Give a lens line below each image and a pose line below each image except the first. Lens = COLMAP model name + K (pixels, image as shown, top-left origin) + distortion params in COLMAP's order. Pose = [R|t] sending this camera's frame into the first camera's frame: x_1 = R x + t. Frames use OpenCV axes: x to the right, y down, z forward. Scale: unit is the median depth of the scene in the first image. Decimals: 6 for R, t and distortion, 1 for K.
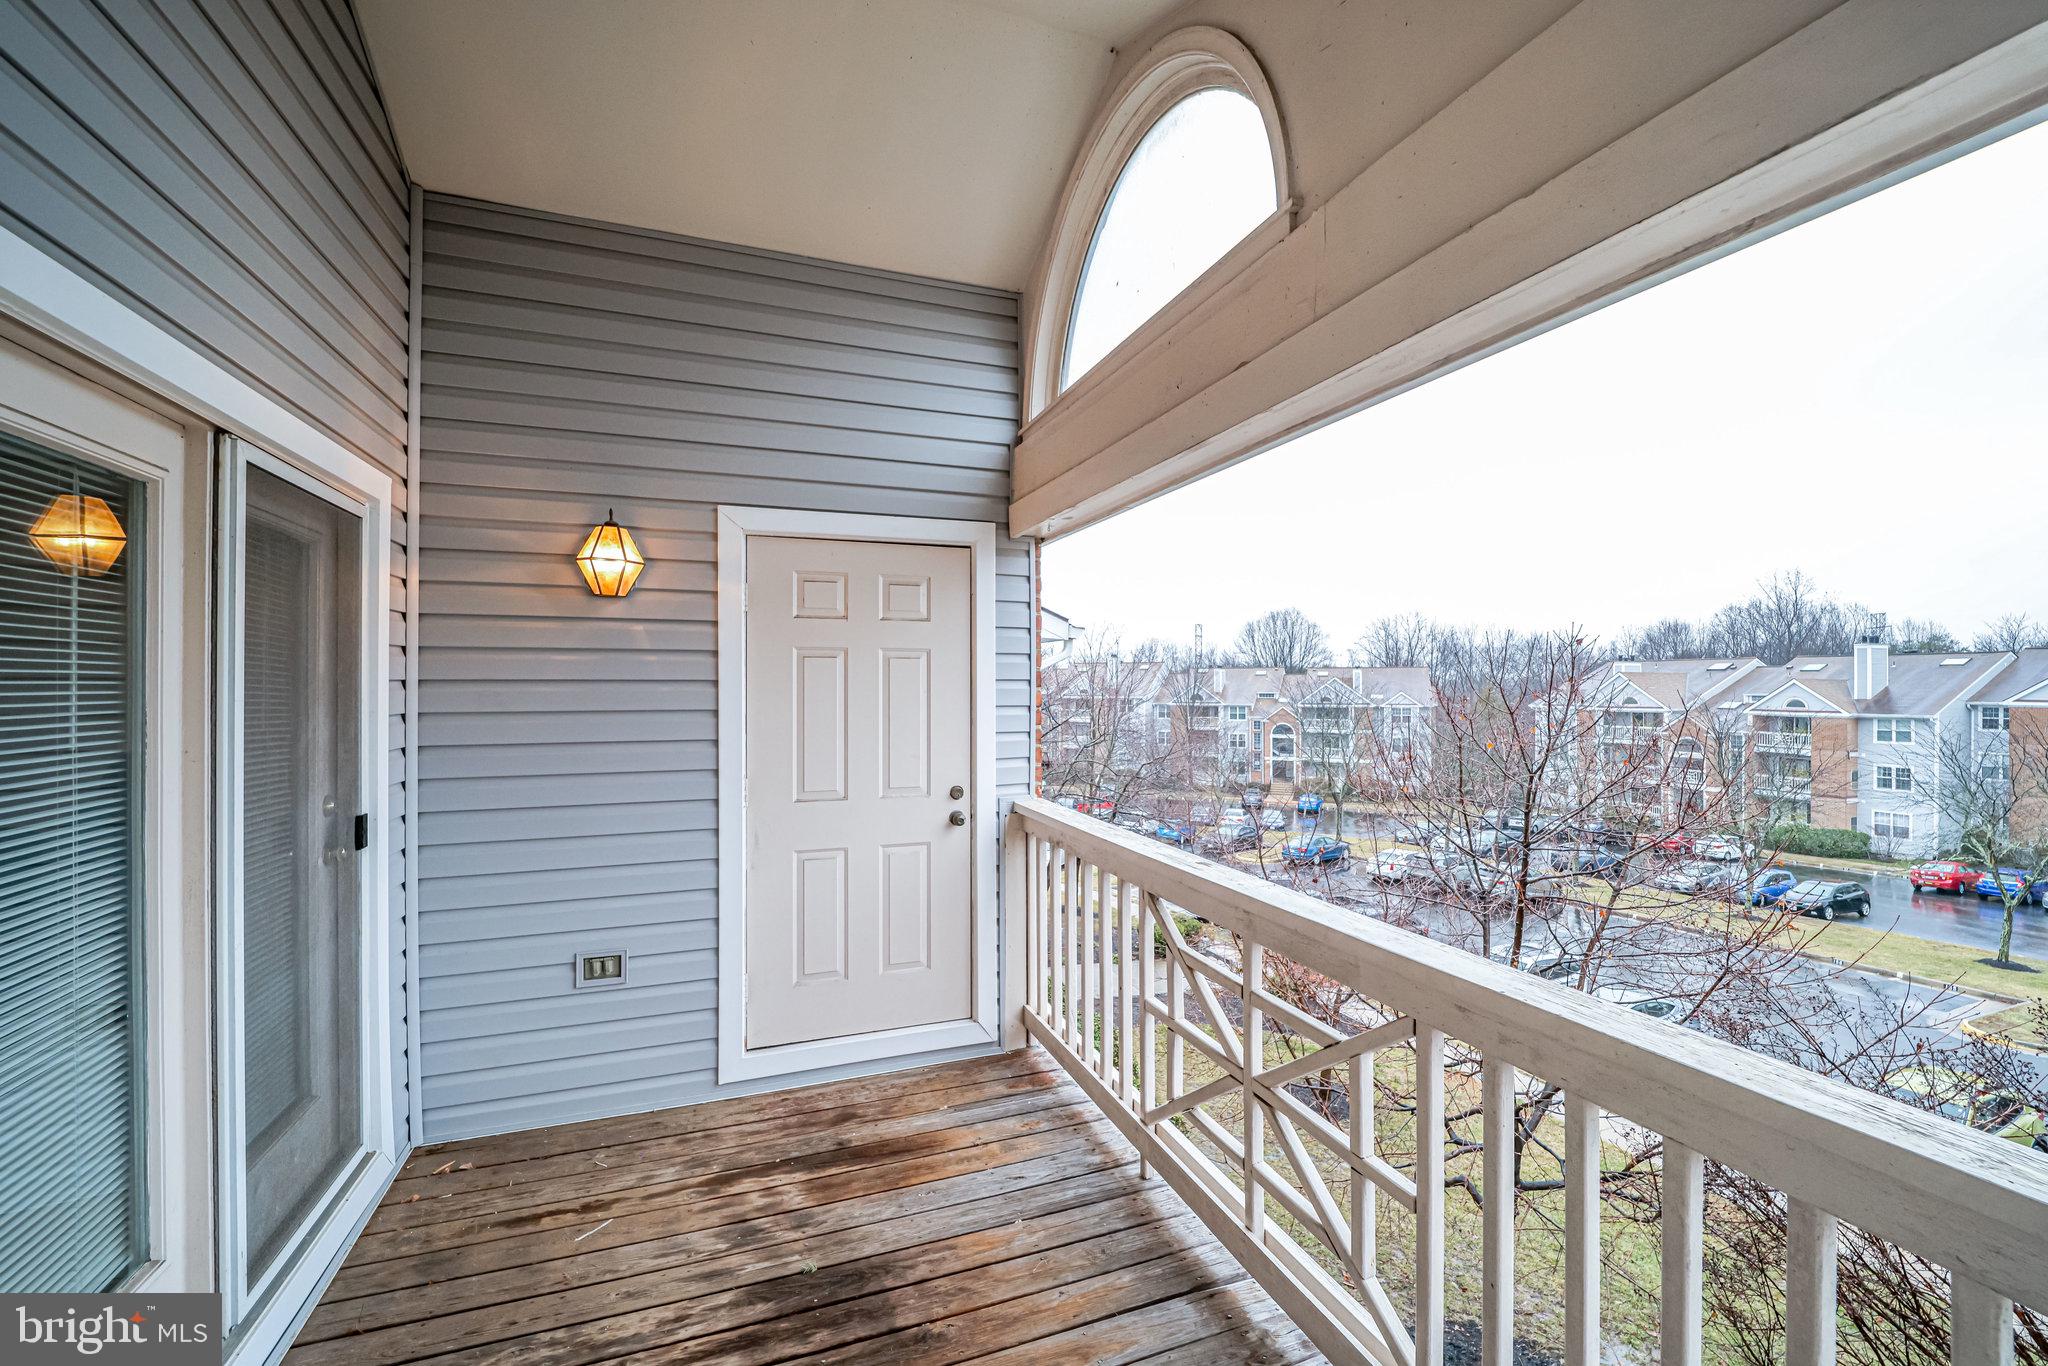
lens RADIAL K [[830.2, 0, 1019.7], [0, 830.2, 690.4], [0, 0, 1]] dist [0.003464, -0.002000]
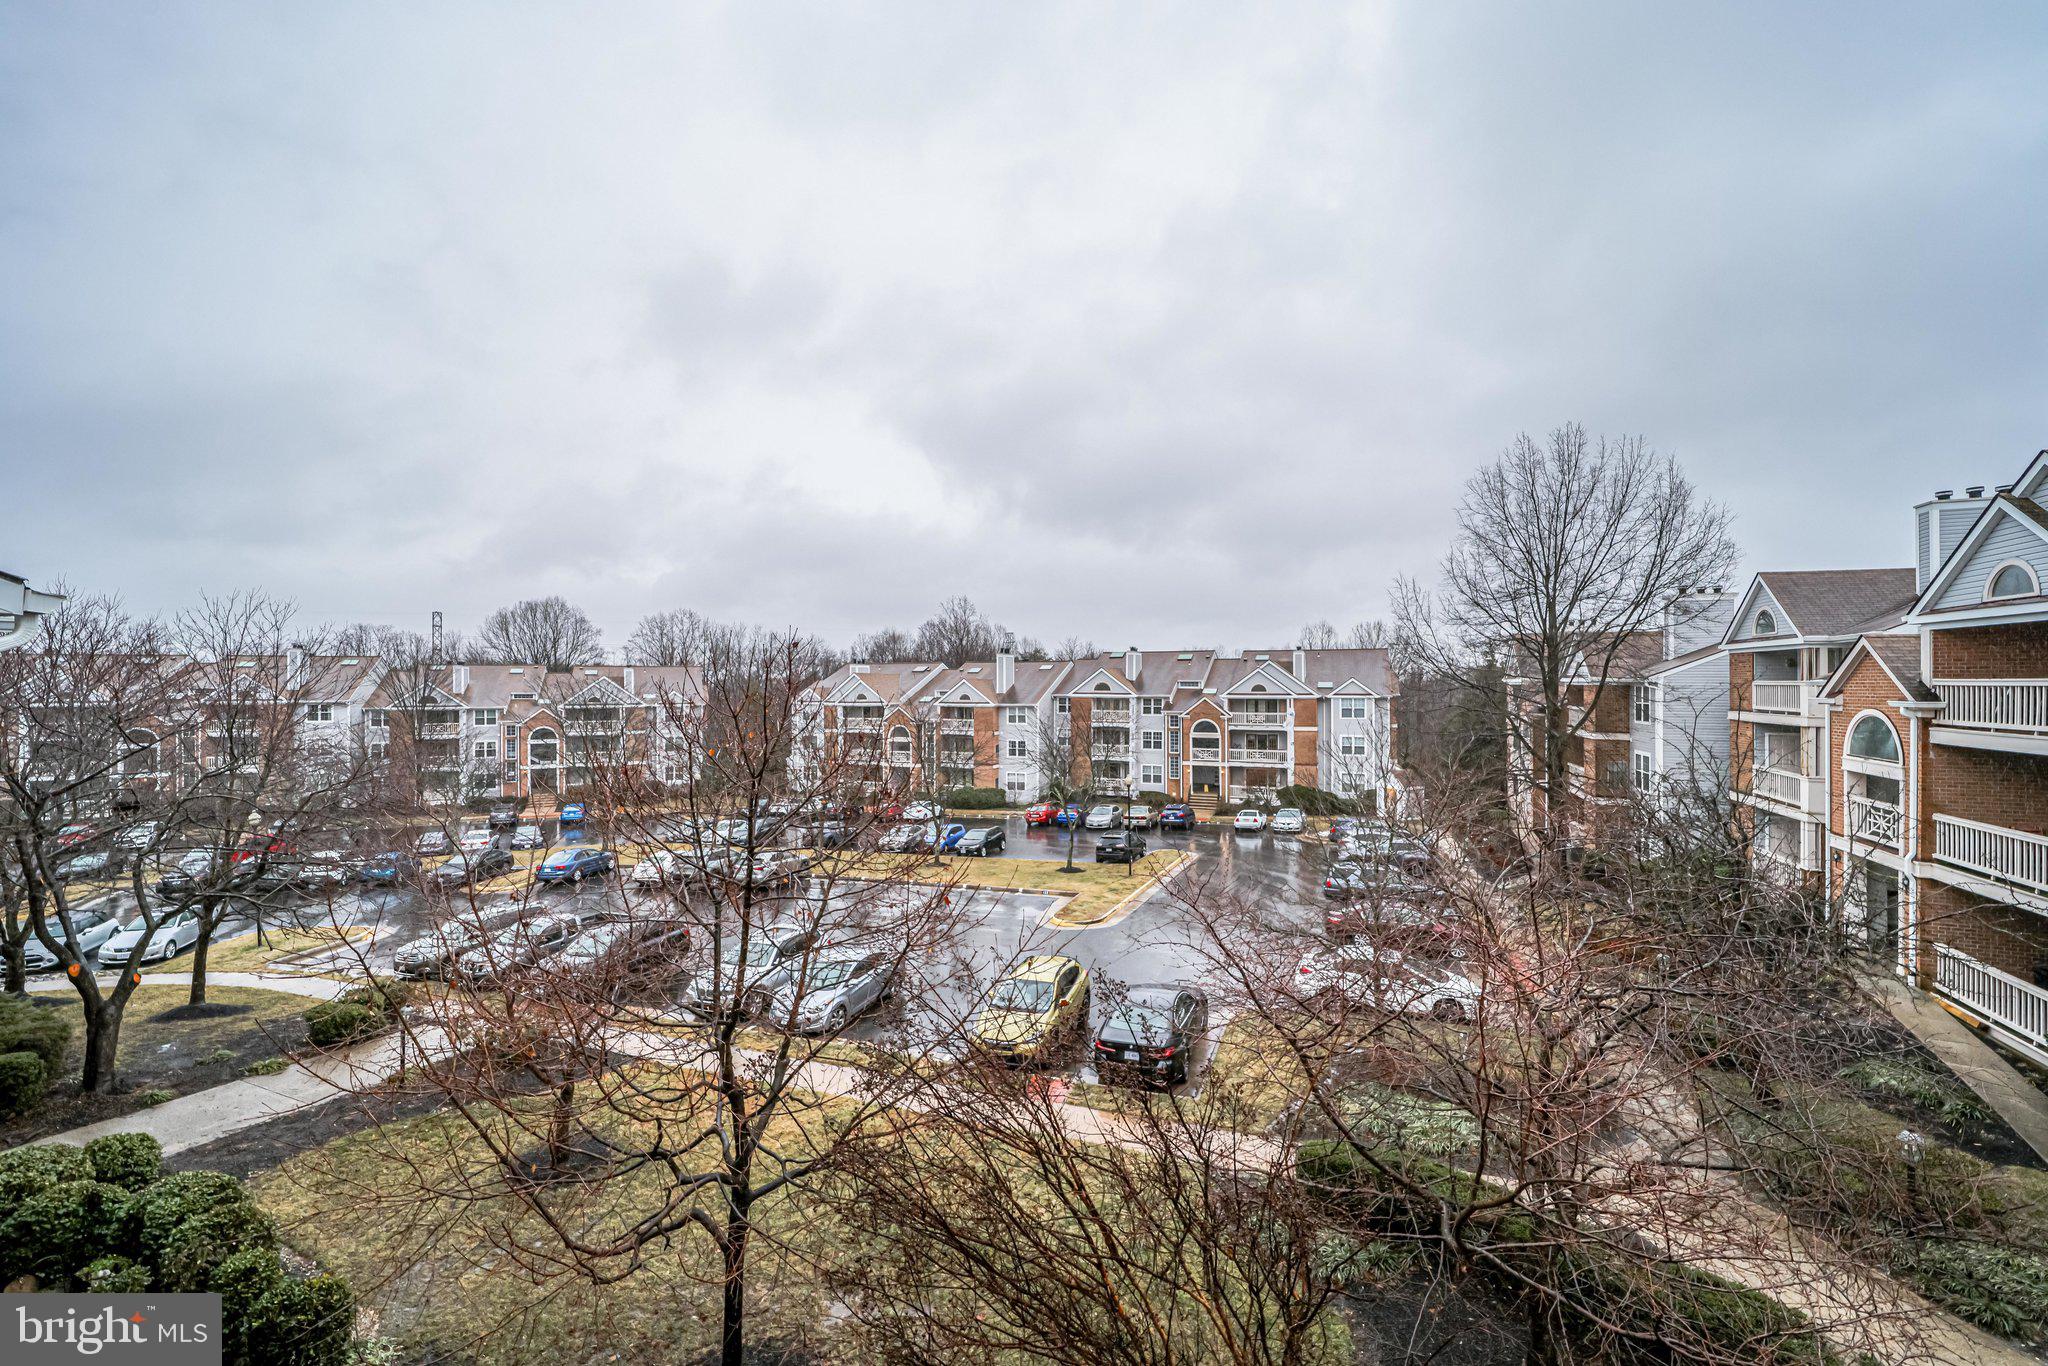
lens RADIAL K [[830.2, 0, 1053.2], [0, 830.2, 692.1], [0, 0, 1]] dist [0.003464, -0.002000]
pose [[0.657429, -0.011408, 0.753430, 0.322441], [0.008675, 0.999934, 0.007571, -0.008053], [-0.753467, 0.001559, 0.657484, 0.263422]]
